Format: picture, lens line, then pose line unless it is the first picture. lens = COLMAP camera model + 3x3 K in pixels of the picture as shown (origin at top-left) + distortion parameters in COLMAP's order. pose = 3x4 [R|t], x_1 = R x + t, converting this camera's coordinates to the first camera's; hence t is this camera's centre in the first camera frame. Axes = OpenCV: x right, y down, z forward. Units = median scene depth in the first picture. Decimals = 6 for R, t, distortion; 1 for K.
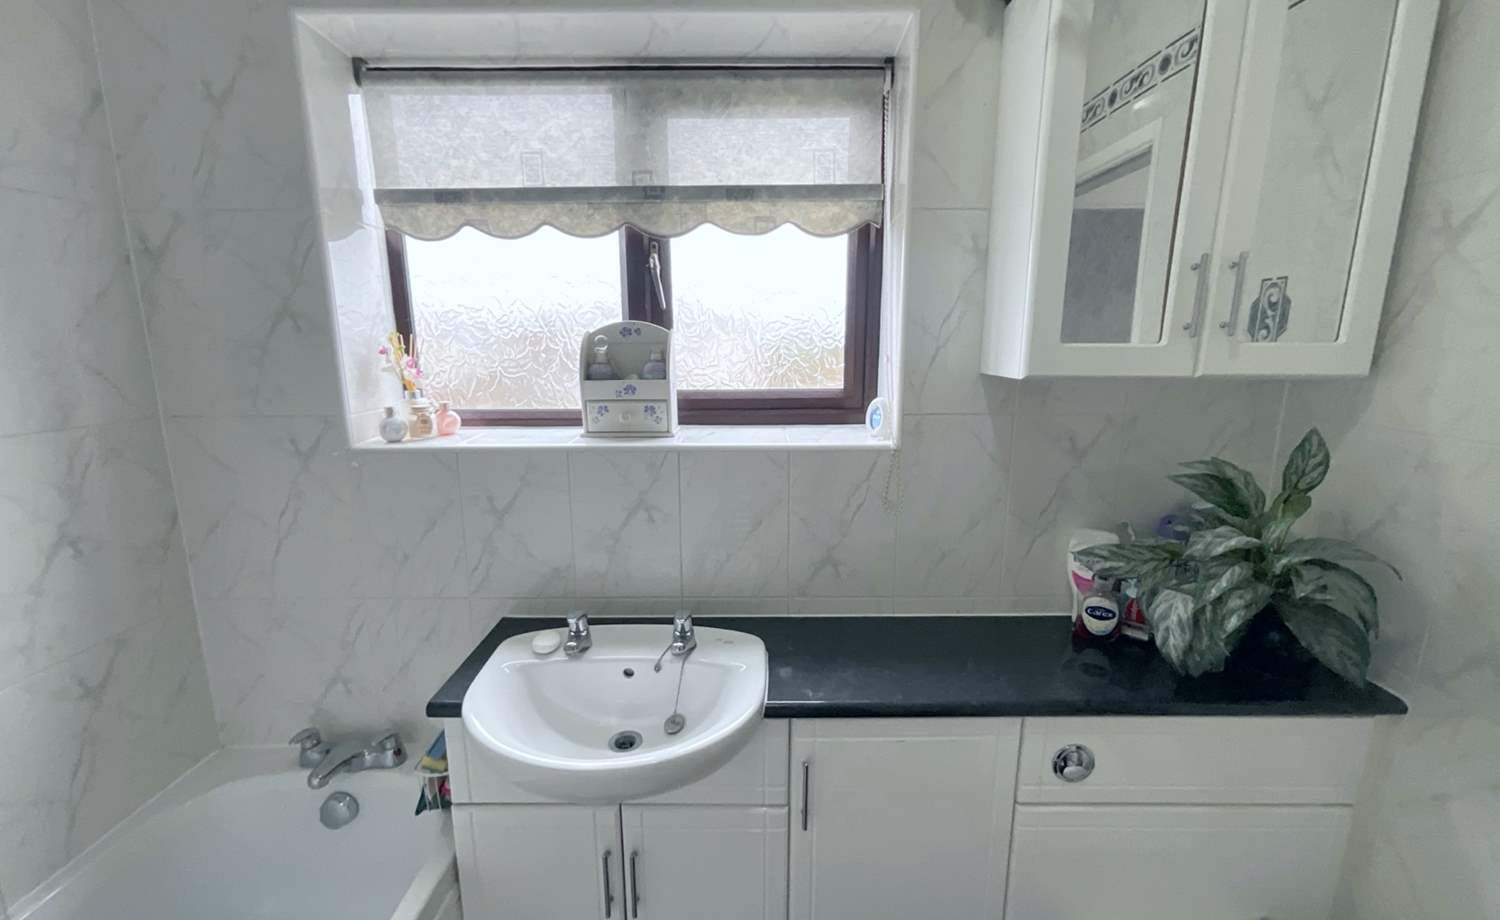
lens RADIAL K [[609.0, 0, 749.5], [0, 609.0, 460.7], [0, 0, 1]] dist [-0.009903, 0.007879]
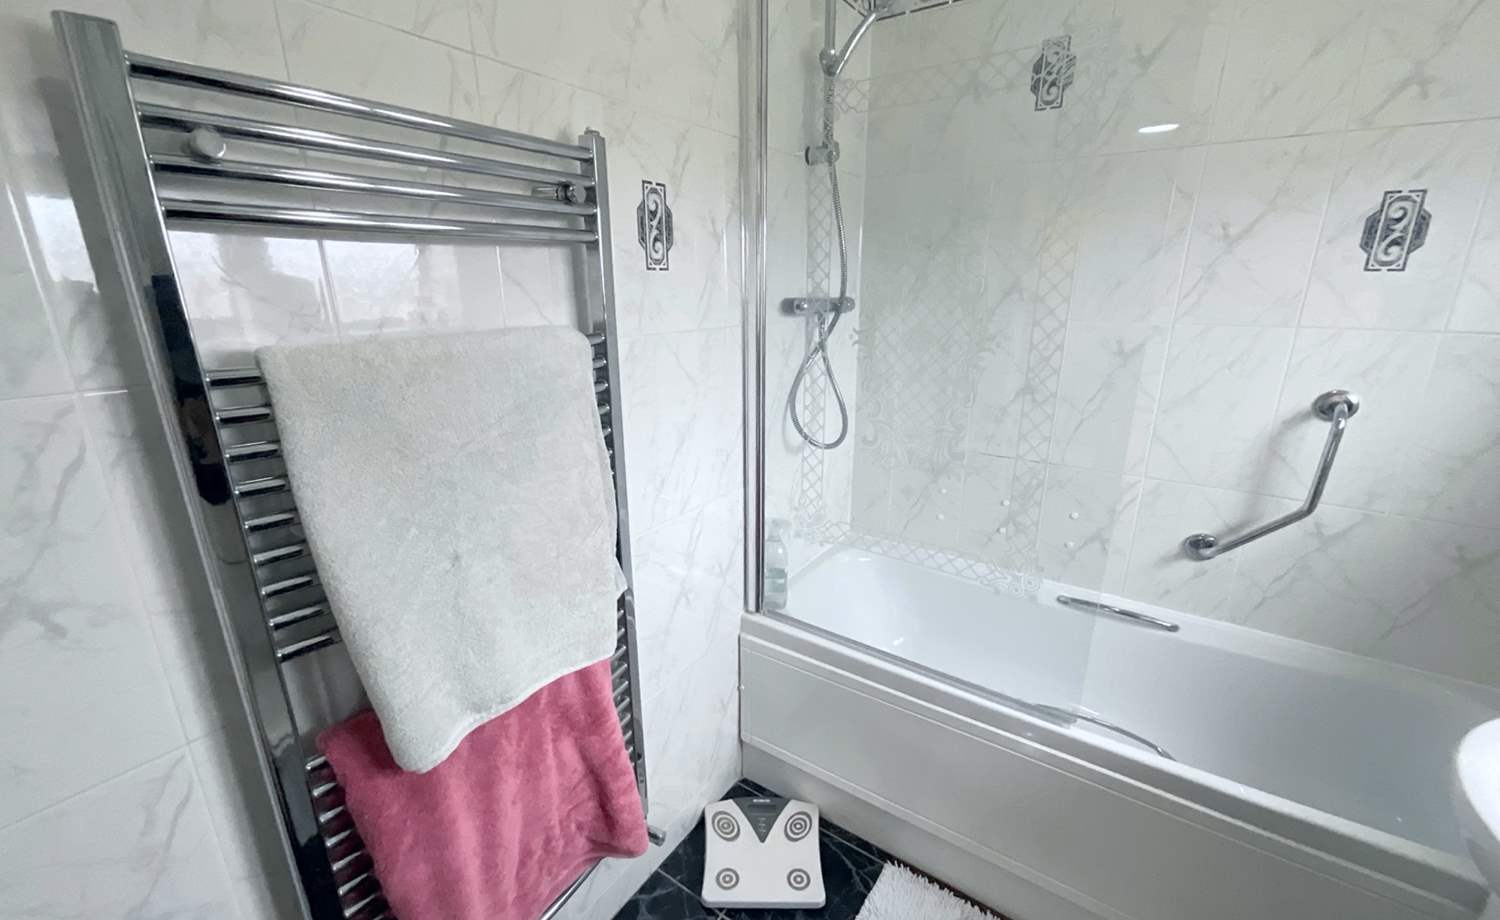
lens RADIAL K [[609.4, 0, 754.1], [0, 609.4, 459.0], [0, 0, 1]] dist [-0.000586, -0.000007]
pose [[-0.560505, 0.234879, -0.794145, 0.482449], [-0.159252, 0.910471, 0.381683, -0.024531], [0.812695, 0.340404, -0.472918, 0.312426]]
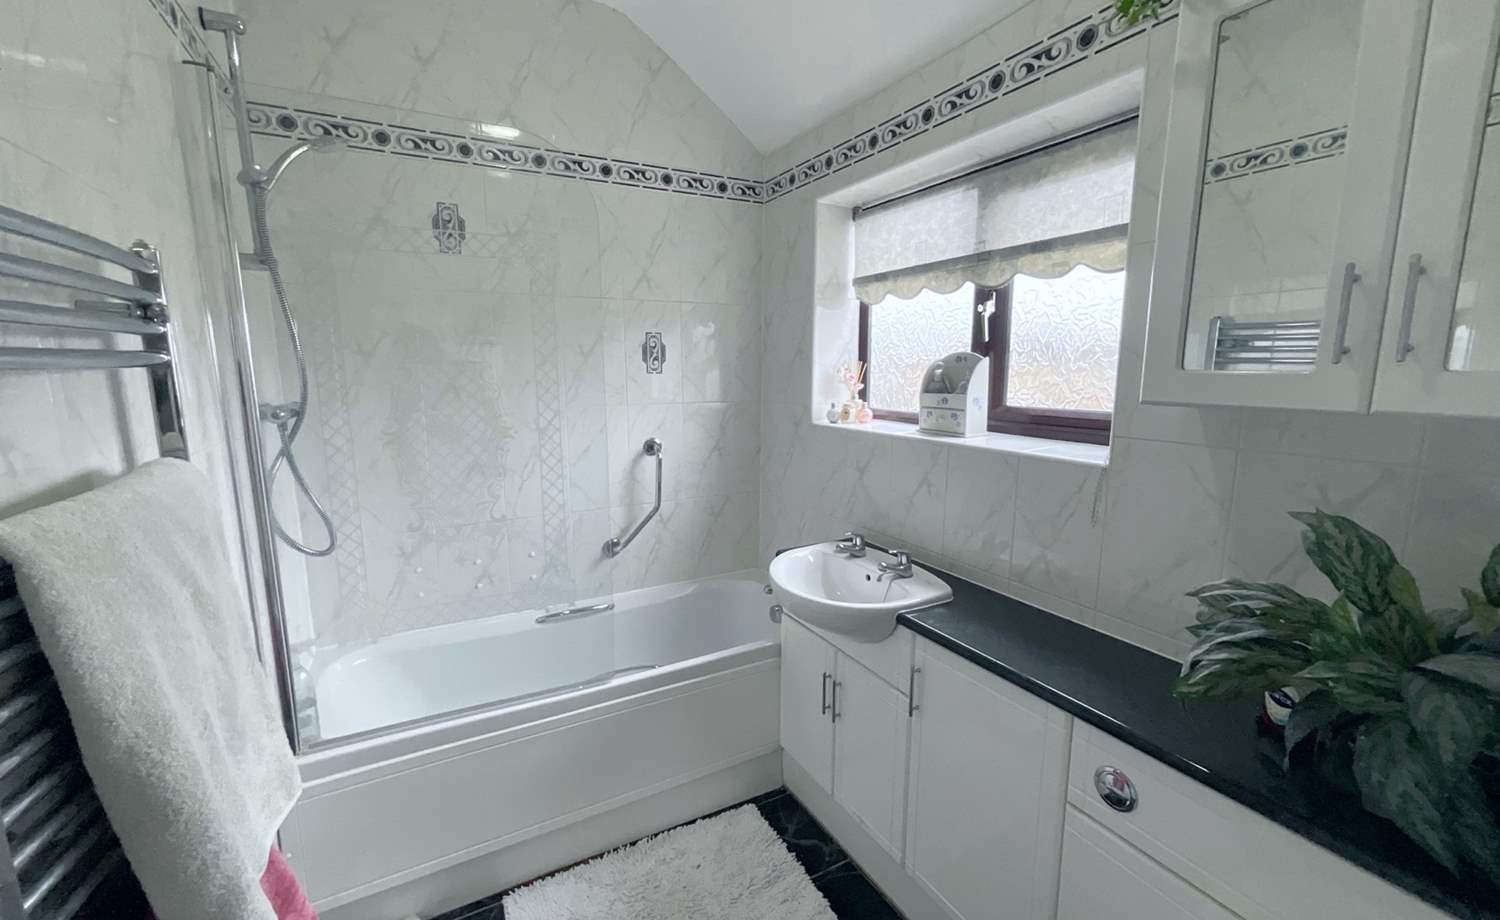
lens RADIAL K [[609.0, 0, 749.5], [0, 609.0, 460.7], [0, 0, 1]] dist [-0.009903, 0.007879]
pose [[0.483168, 0.140618, -0.864161, 0.816718], [-0.170294, 0.983262, 0.064784, 0.003647], [0.858806, 0.115860, 0.499027, -0.062199]]
